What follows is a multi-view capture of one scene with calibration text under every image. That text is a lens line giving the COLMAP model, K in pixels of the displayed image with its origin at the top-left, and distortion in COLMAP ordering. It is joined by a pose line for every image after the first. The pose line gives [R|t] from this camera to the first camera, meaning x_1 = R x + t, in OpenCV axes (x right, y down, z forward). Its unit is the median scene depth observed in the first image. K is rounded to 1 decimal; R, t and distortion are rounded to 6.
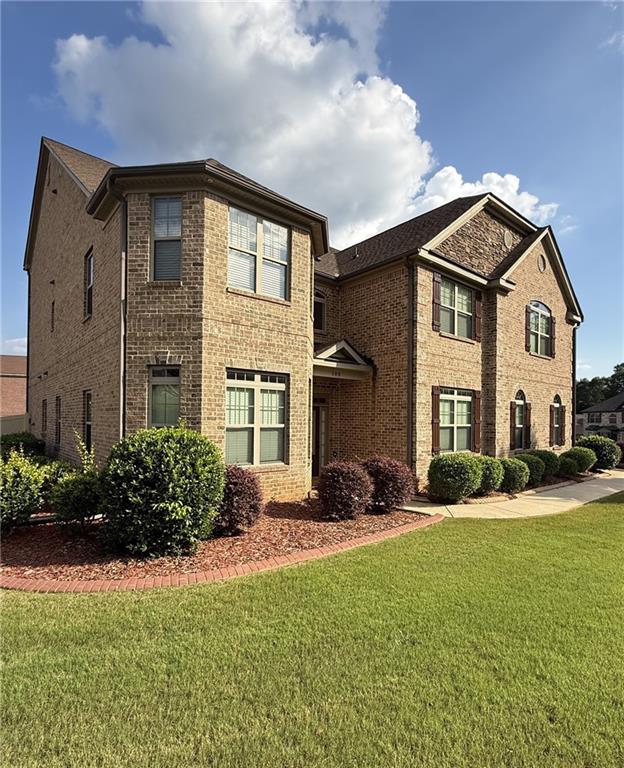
lens RADIAL K [[412.0, 0, 315.7], [0, 412.0, 415.6], [0, 0, 1]] dist [0.005536, -0.000507]
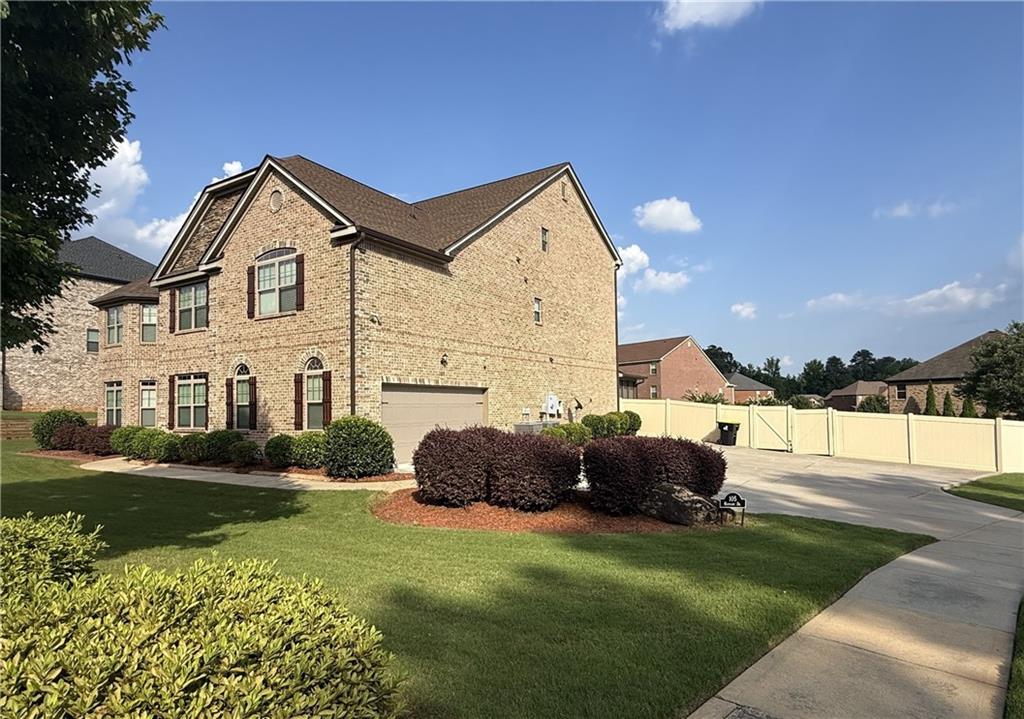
lens RADIAL K [[578.8, 0, 515.9], [0, 578.8, 387.3], [0, 0, 1]] dist [0.006455, 0.001048]
pose [[0.311773, -0.051870, -0.948740, 1.972064], [0.030375, 0.998543, -0.044611, 0.067349], [0.949671, -0.014910, 0.312895, 1.223556]]
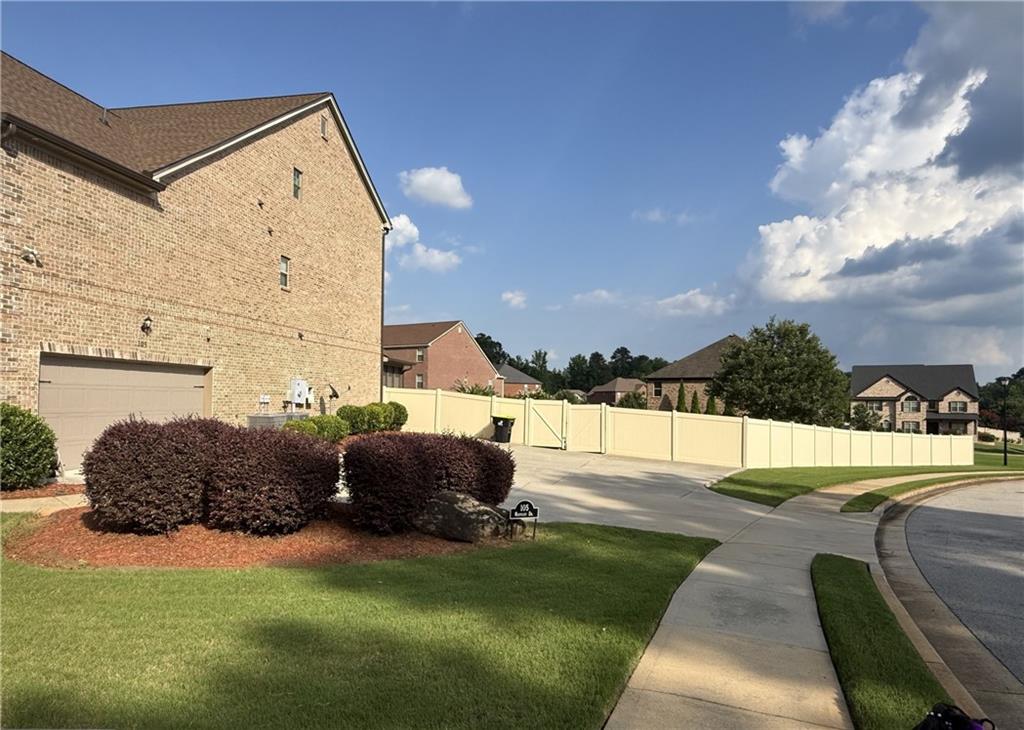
lens RADIAL K [[655.4, 0, 510.1], [0, 655.4, 385.5], [0, 0, 1]] dist [0.006140, -0.002638]
pose [[0.639691, -0.021942, -0.768319, 1.884797], [0.007179, 0.999719, -0.022574, 0.069094], [0.768598, 0.008925, 0.639669, 1.251460]]
